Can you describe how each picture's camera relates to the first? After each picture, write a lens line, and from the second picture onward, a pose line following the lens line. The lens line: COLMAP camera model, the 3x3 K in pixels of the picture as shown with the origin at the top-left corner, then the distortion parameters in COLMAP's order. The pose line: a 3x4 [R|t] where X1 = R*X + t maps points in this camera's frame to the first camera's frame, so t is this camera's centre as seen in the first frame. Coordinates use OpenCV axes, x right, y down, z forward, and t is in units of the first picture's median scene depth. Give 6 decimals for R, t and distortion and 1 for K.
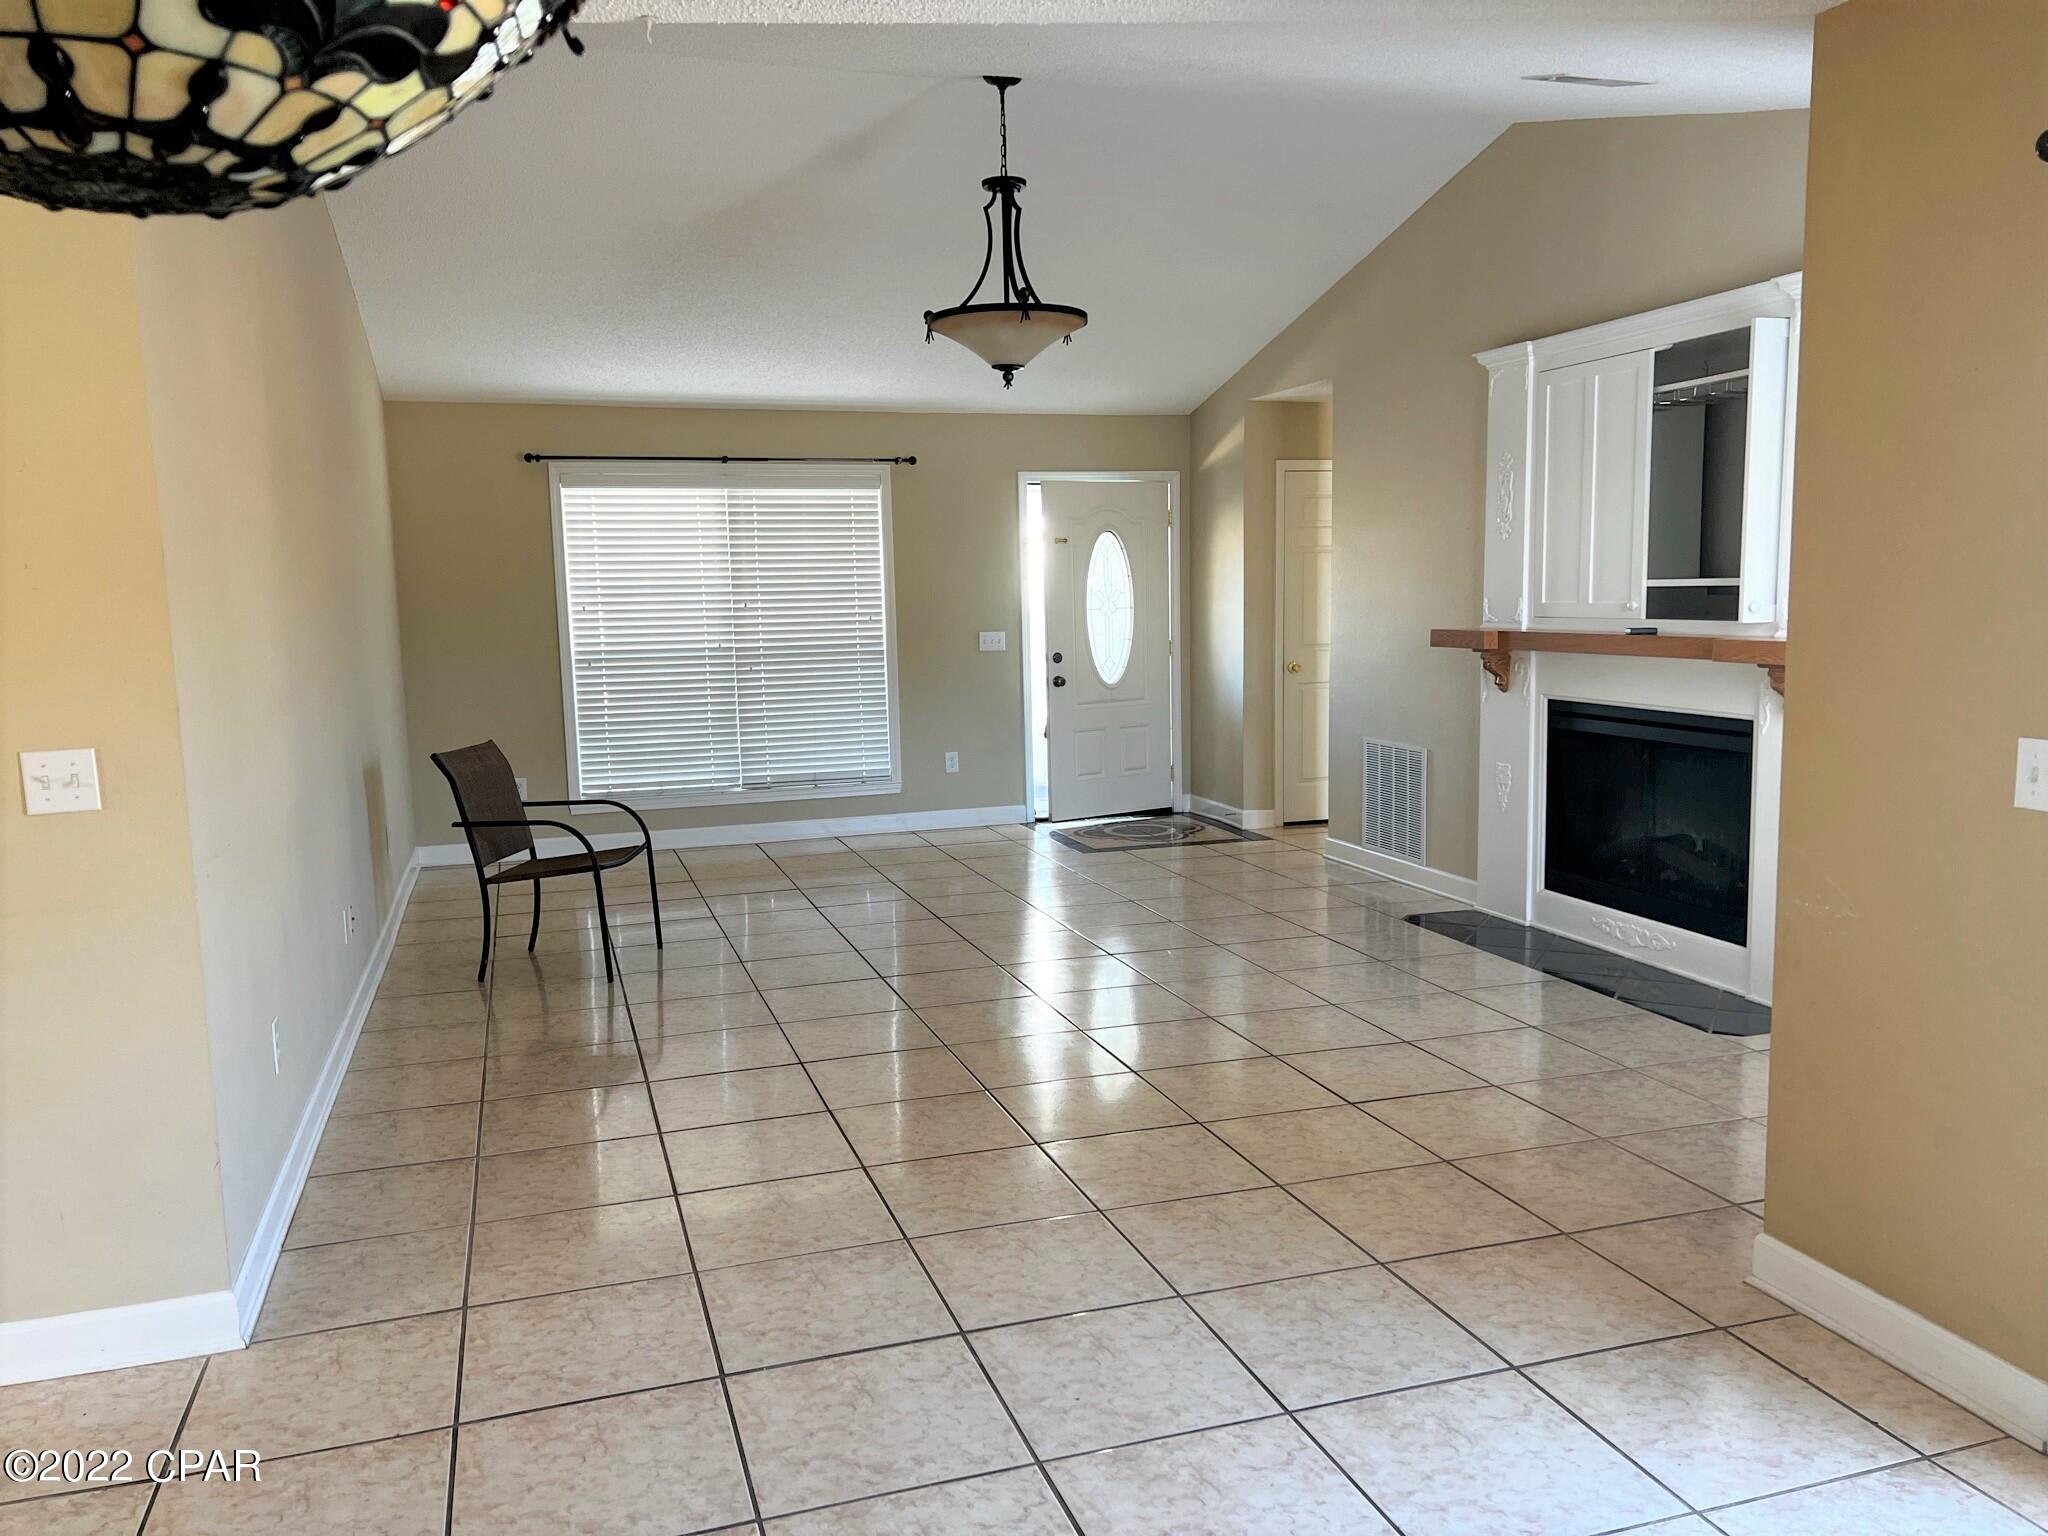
lens RADIAL K [[1537.6, 0, 1031.6], [0, 1537.6, 772.5], [0, 0, 1]] dist [0.062671, -0.039060]
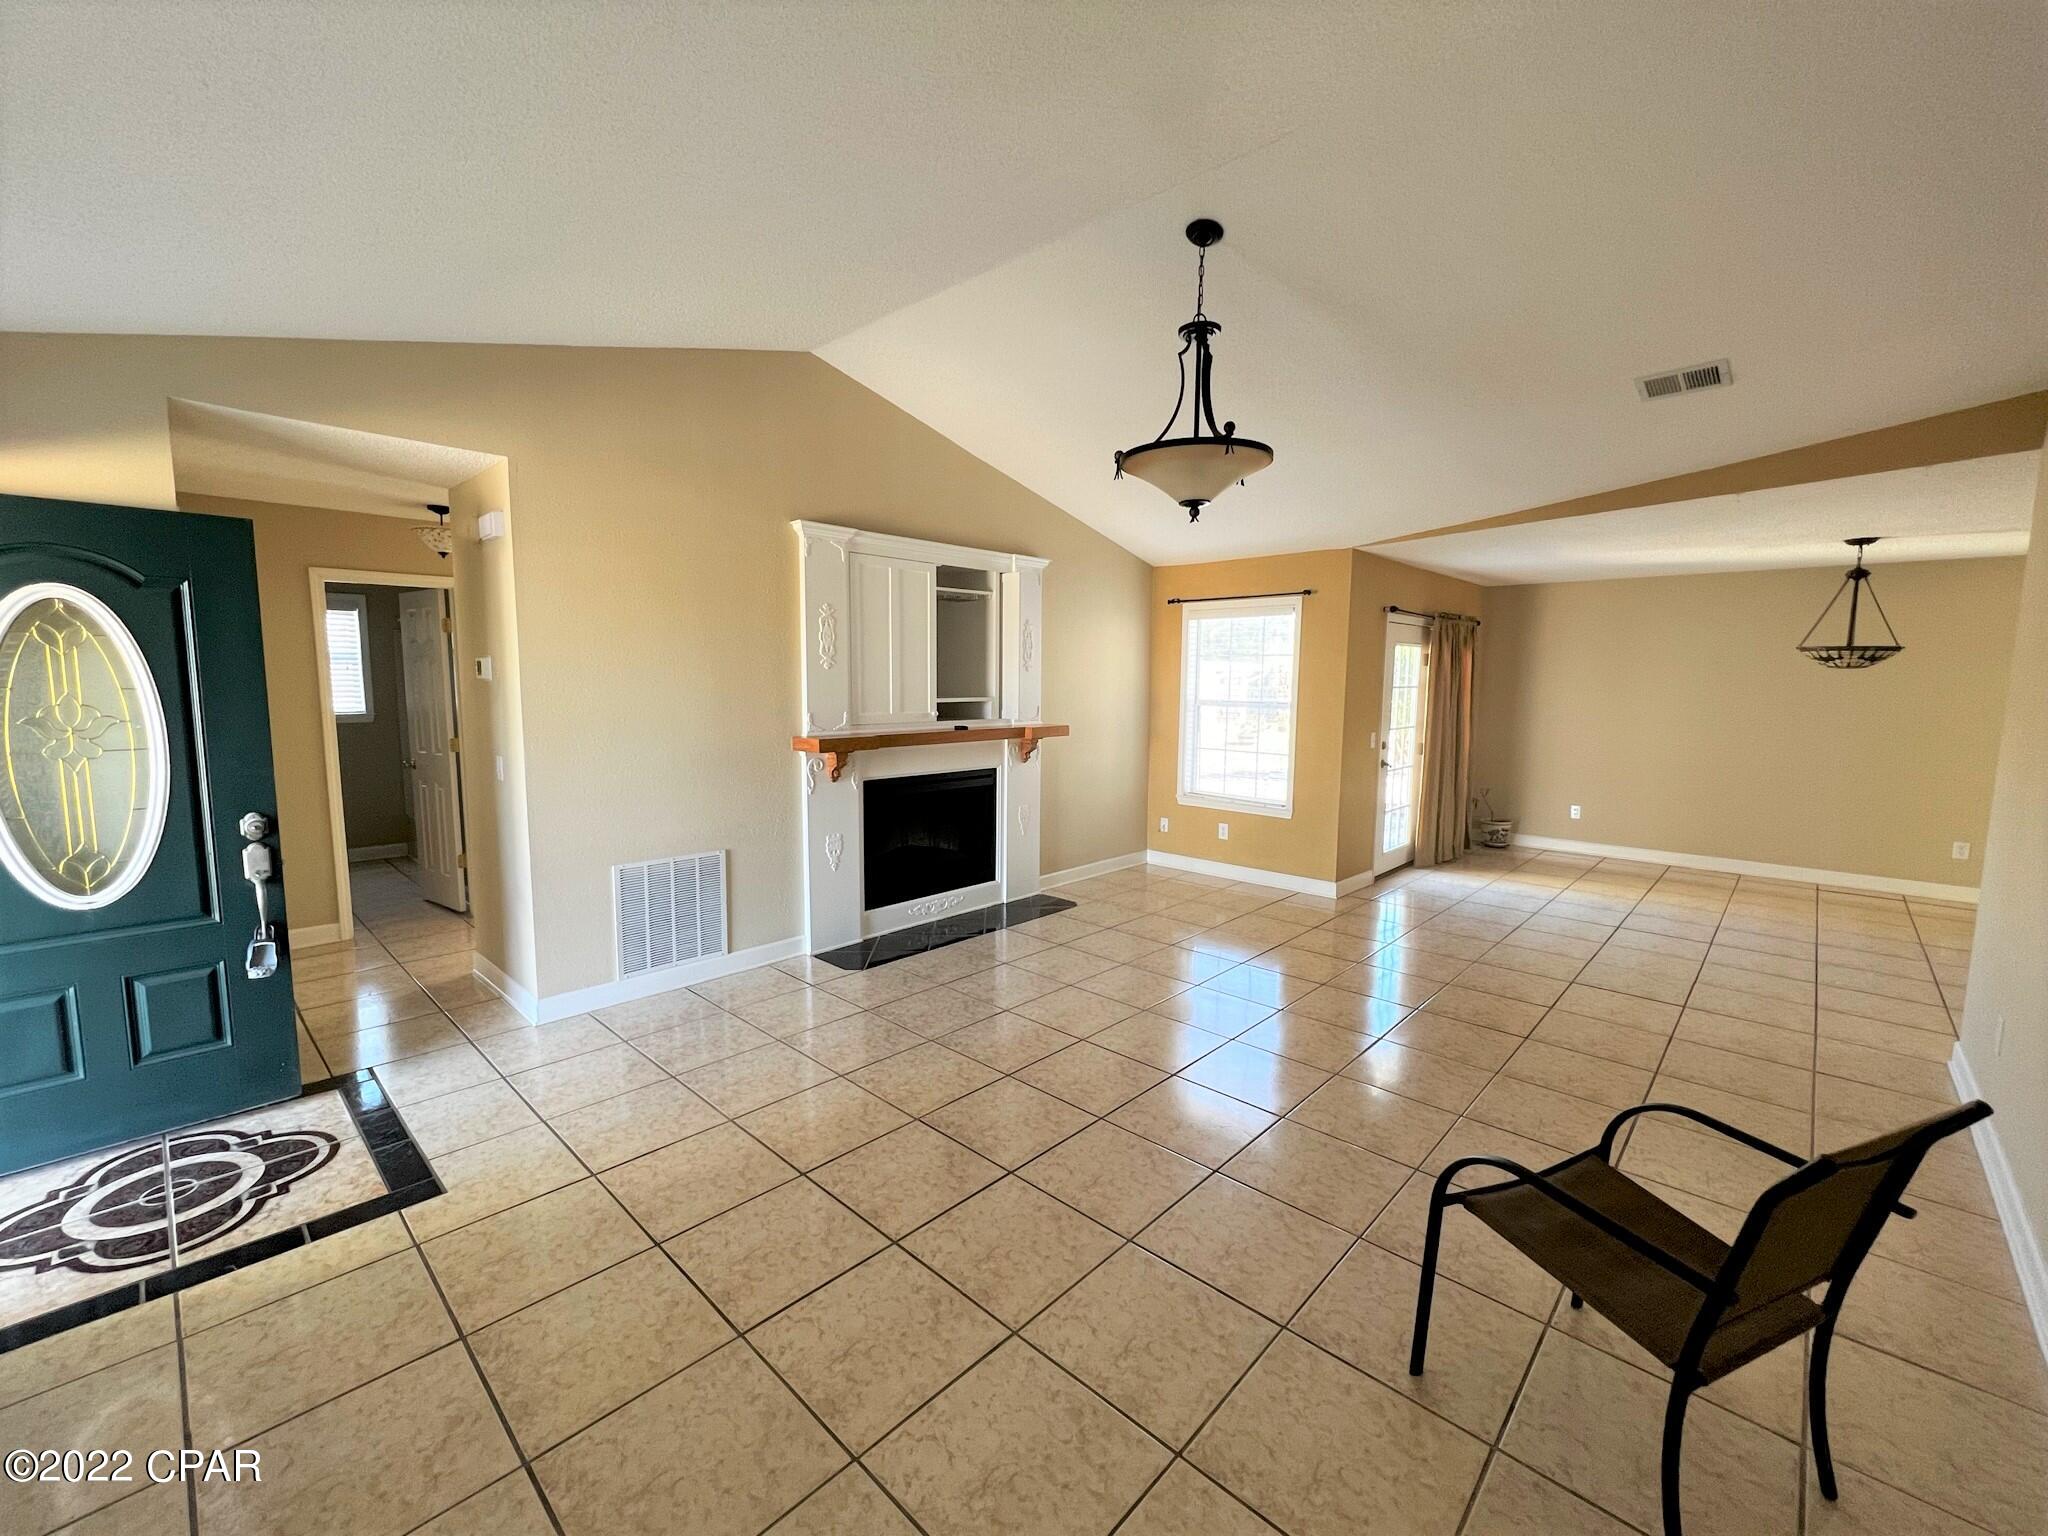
lens RADIAL K [[845.0, 0, 1024.0], [0, 845.0, 768.0], [0, 0, 1]] dist [-0.000480, 0.000094]
pose [[-0.474459, -0.082432, 0.876410, -0.477783], [0.104337, 0.983321, 0.148972, -0.180133], [-0.874072, 0.162123, -0.457945, 1.375600]]
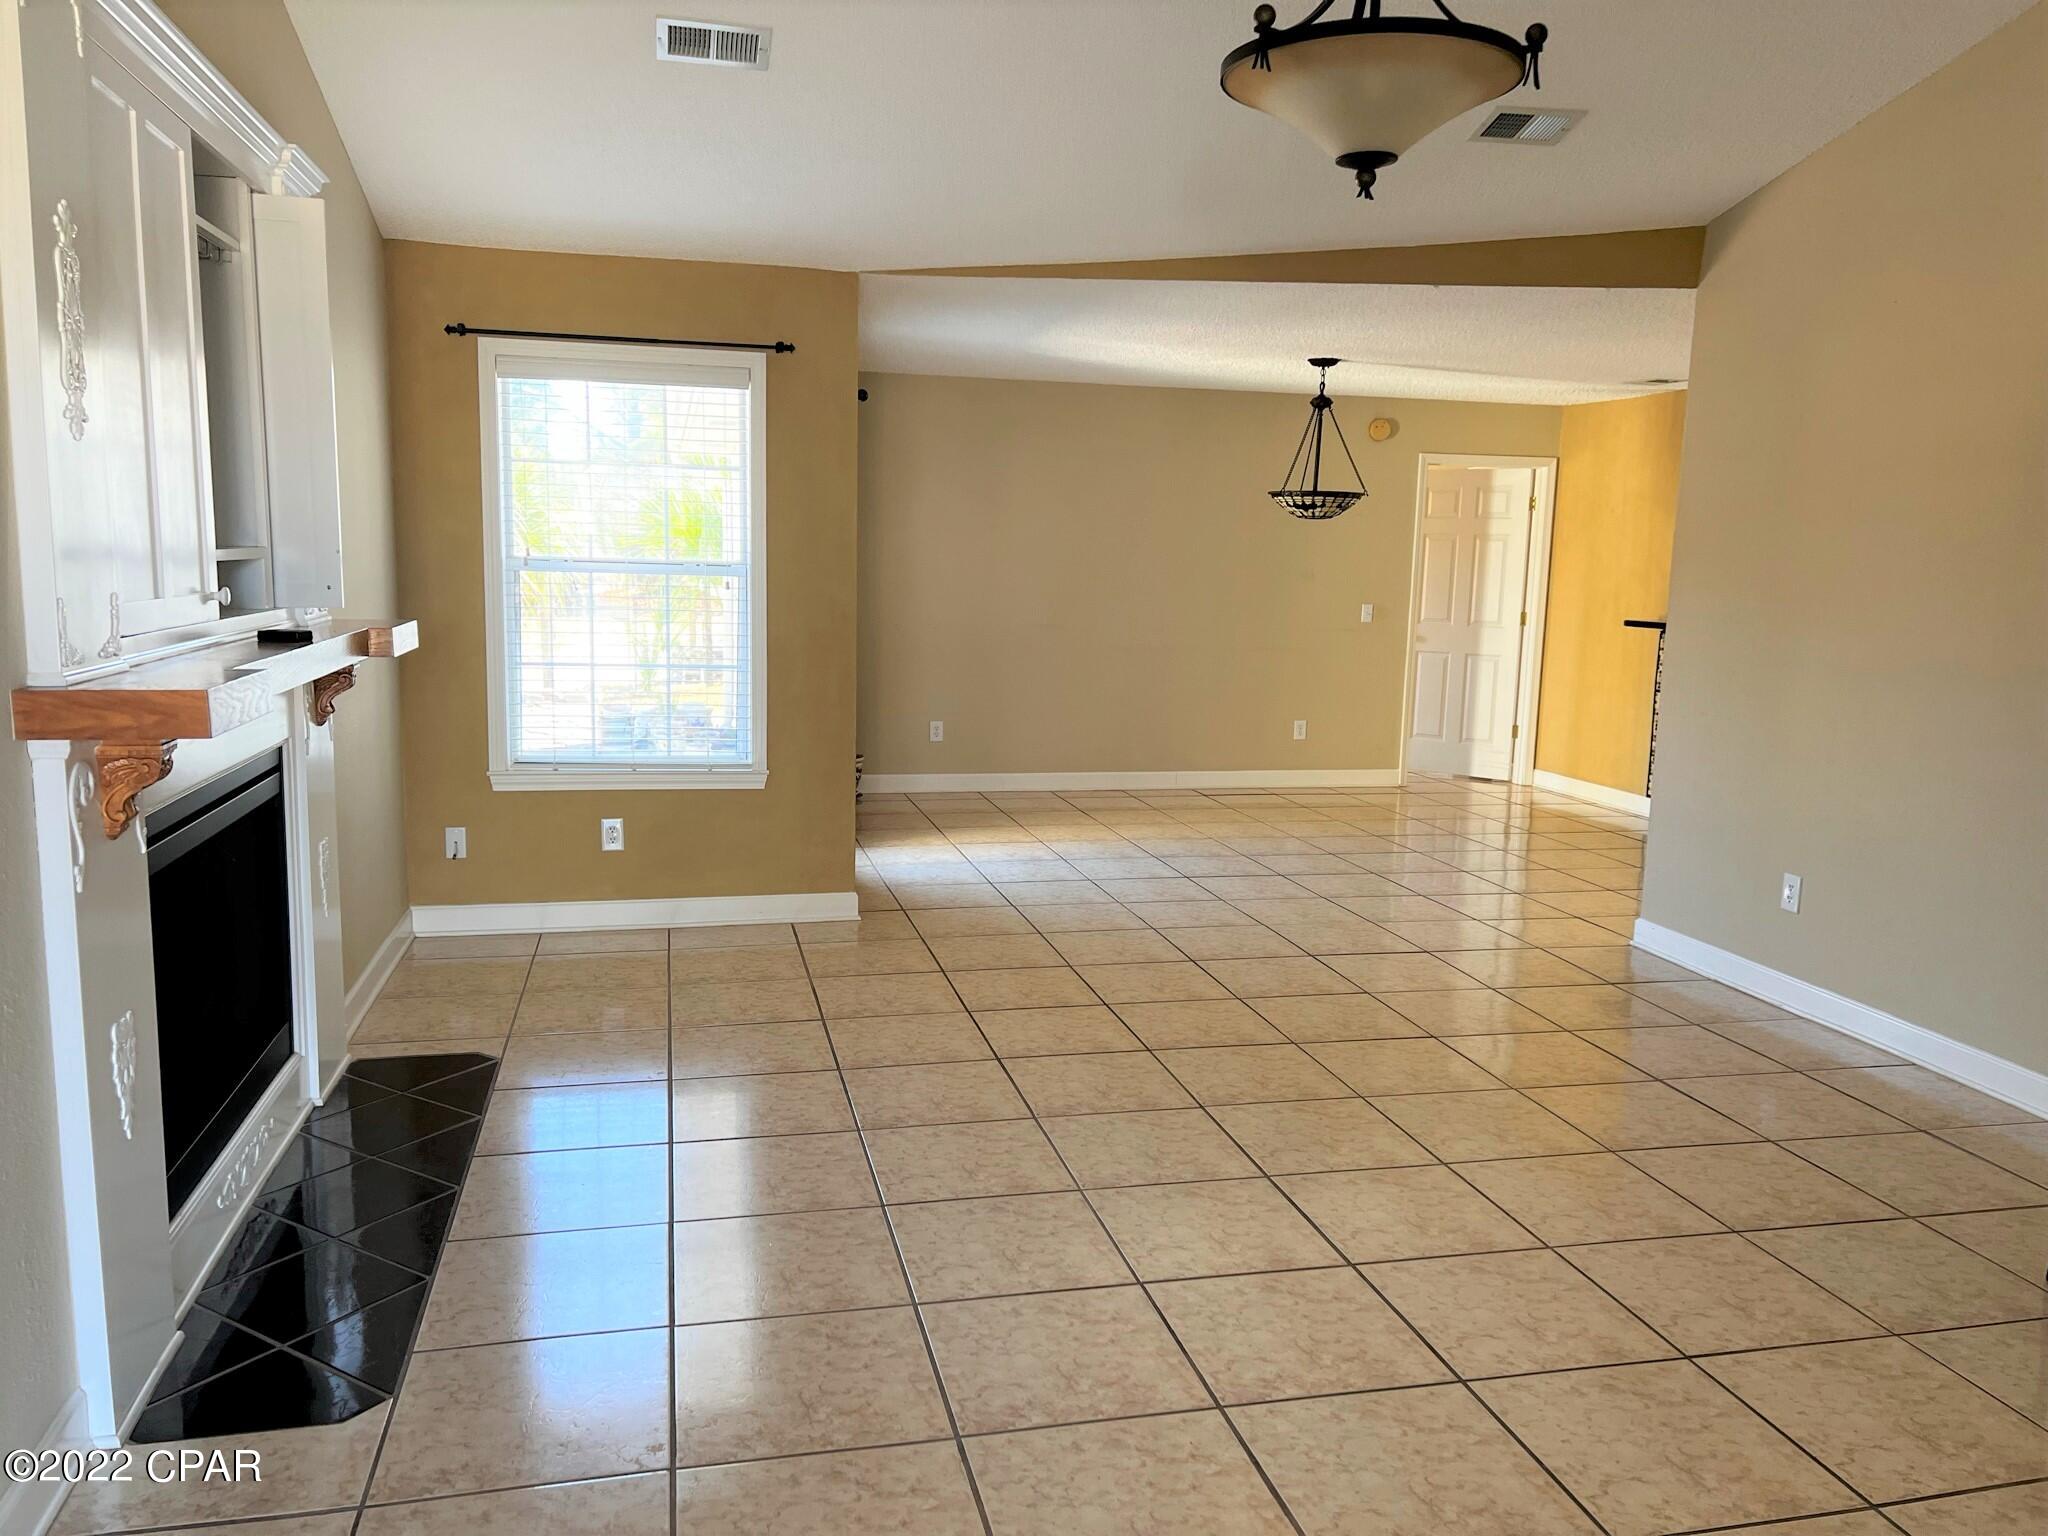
lens RADIAL K [[1537.6, 0, 1031.6], [0, 1537.6, 772.5], [0, 0, 1]] dist [0.062671, -0.039060]
pose [[-0.996346, -0.019001, 0.083266, 0.000634], [0.003123, 0.966180, 0.257850, -0.192555], [-0.085350, 0.257167, -0.962590, 1.547097]]
